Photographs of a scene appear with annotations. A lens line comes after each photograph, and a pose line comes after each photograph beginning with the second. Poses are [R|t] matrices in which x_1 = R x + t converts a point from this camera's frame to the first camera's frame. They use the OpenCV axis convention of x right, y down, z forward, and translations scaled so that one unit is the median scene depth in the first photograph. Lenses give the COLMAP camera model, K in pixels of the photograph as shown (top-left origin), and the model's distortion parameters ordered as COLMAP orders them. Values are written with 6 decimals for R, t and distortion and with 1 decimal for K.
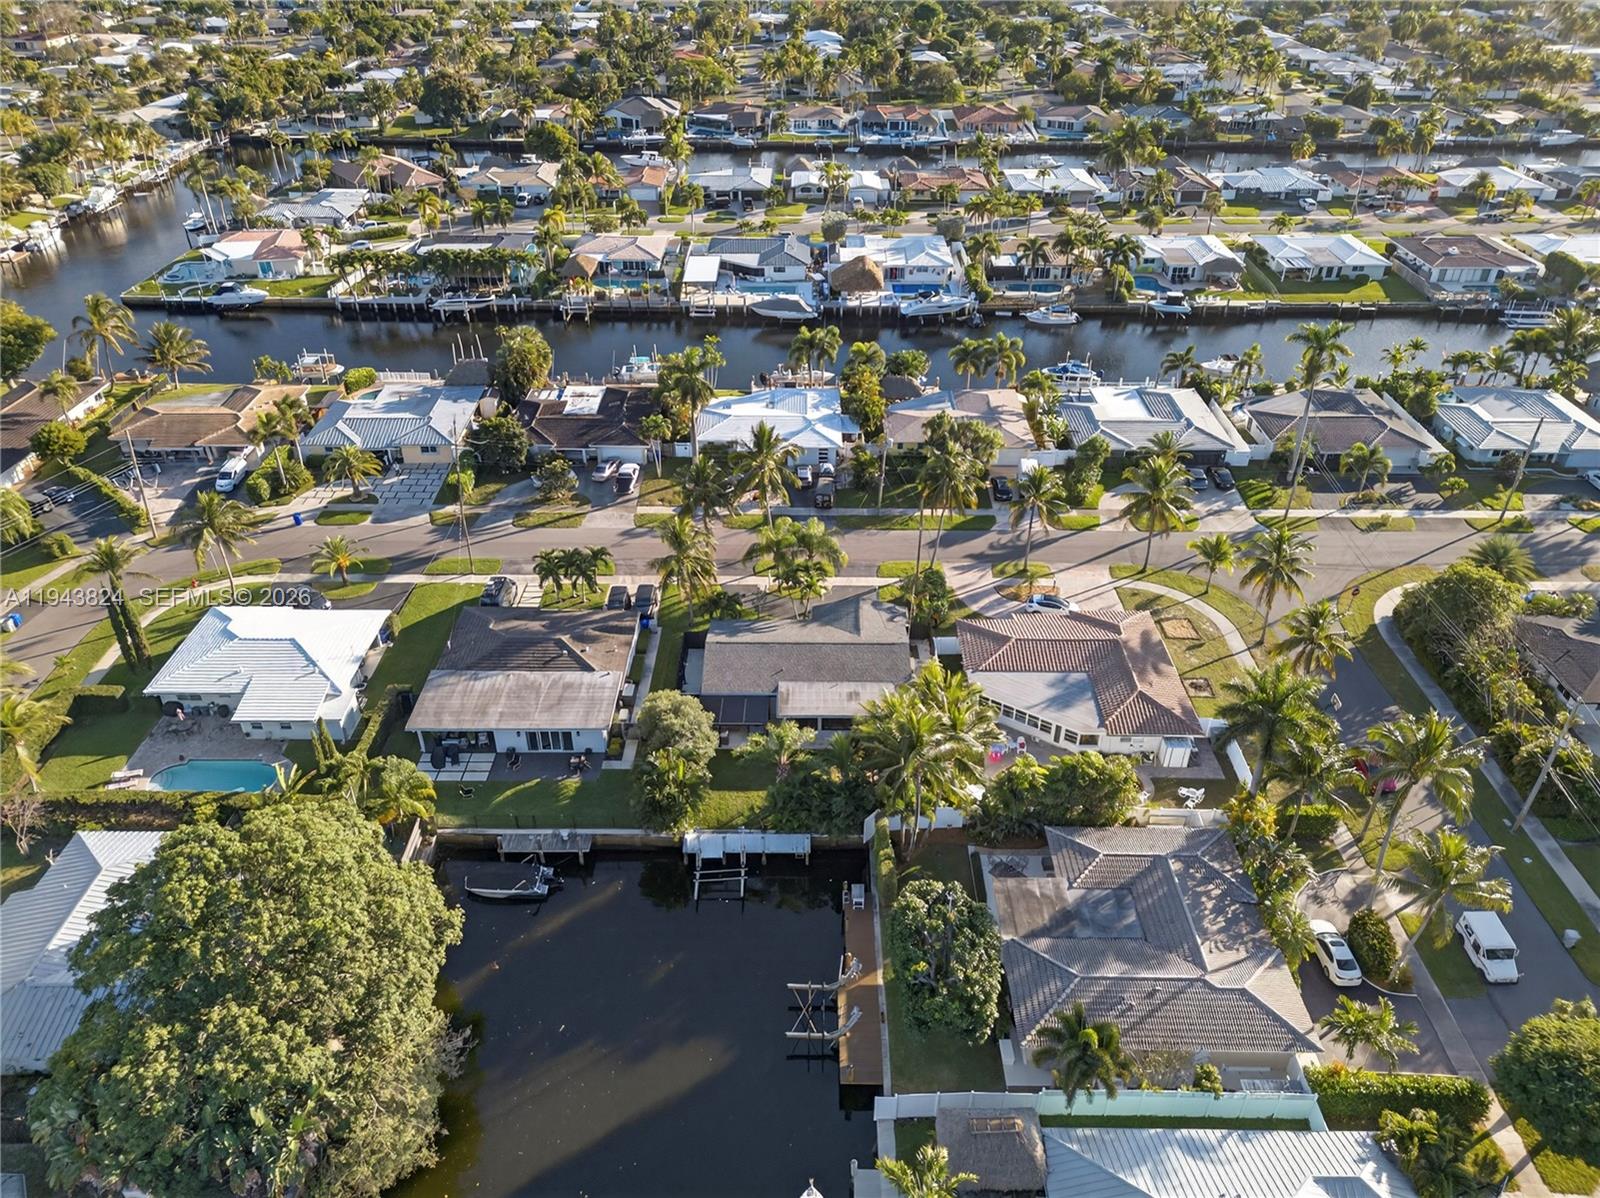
lens RADIAL K [[1116.7, 0, 799.0], [0, 1116.7, 592.1], [0, 0, 1]] dist [0.080821, -0.067310]
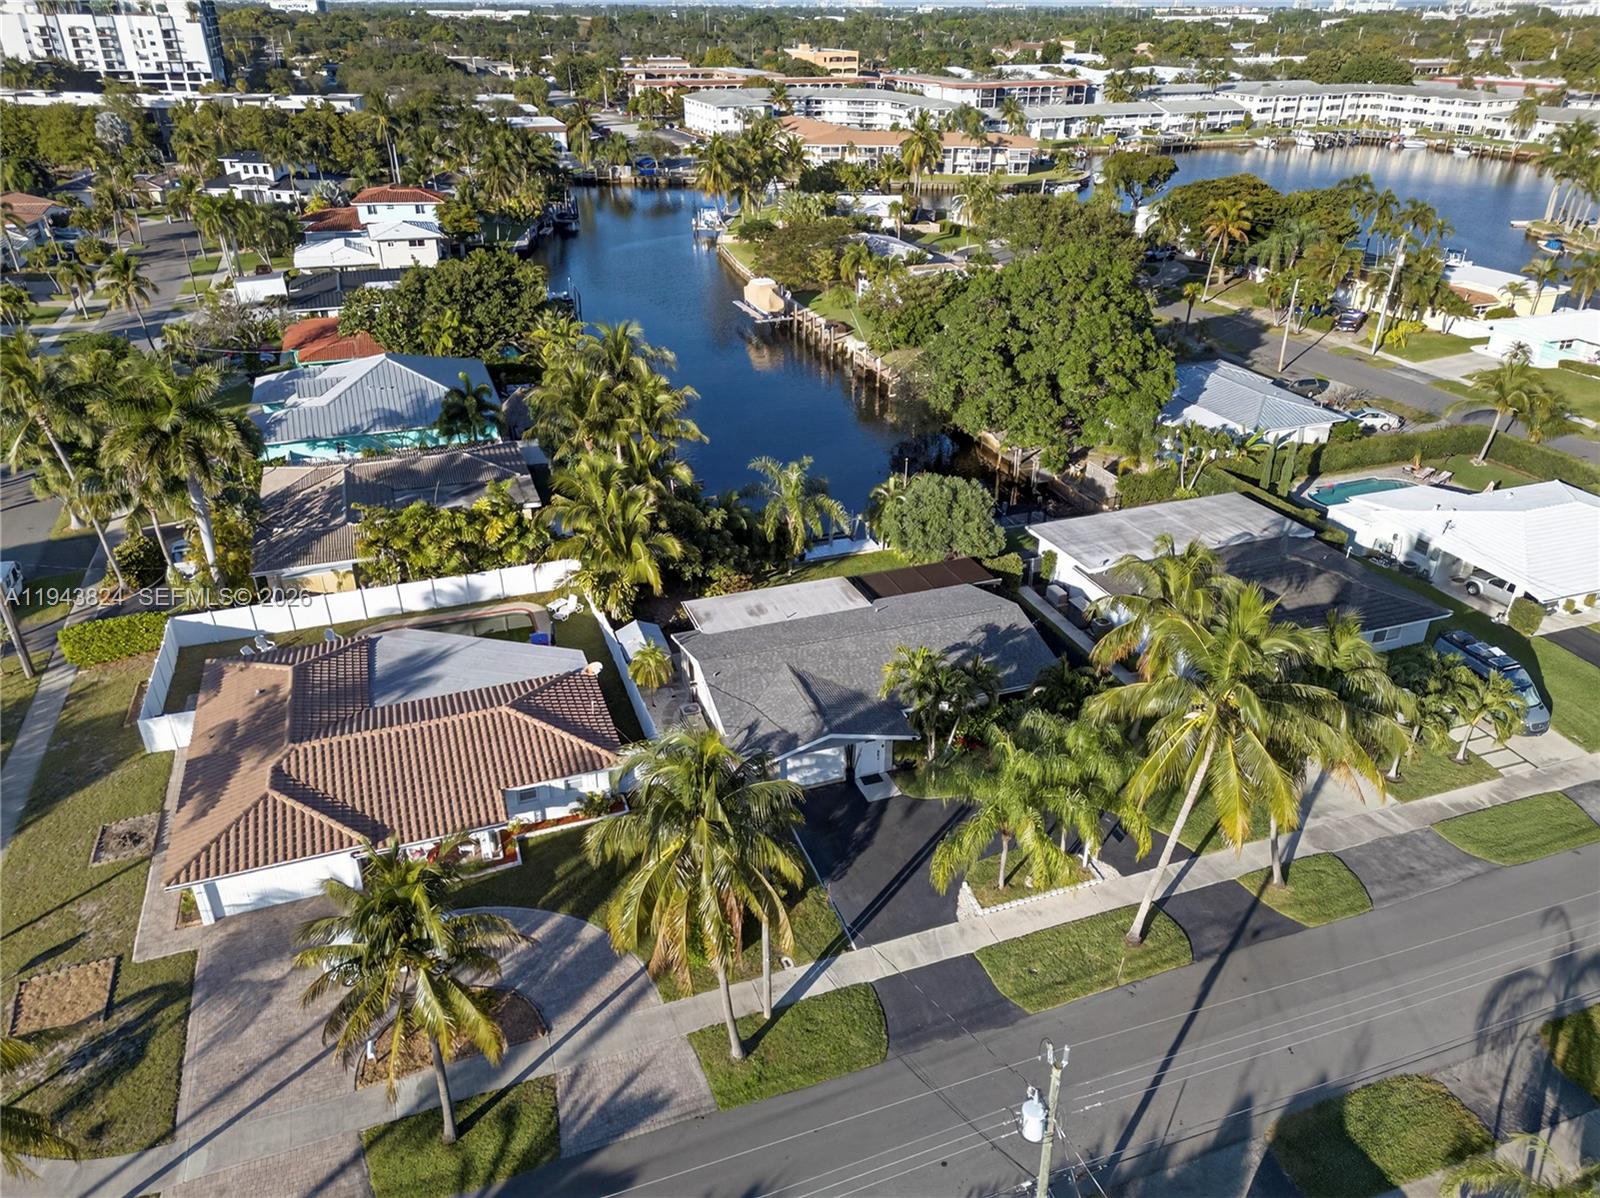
lens RADIAL K [[1116.7, 0, 799.0], [0, 1116.7, 592.1], [0, 0, 1]] dist [0.080821, -0.067310]
pose [[-0.935665, 0.158813, -0.315135, 0.211552], [-0.195988, 0.508766, 0.838300, -0.438099], [0.293462, 0.846130, -0.444909, 1.197246]]
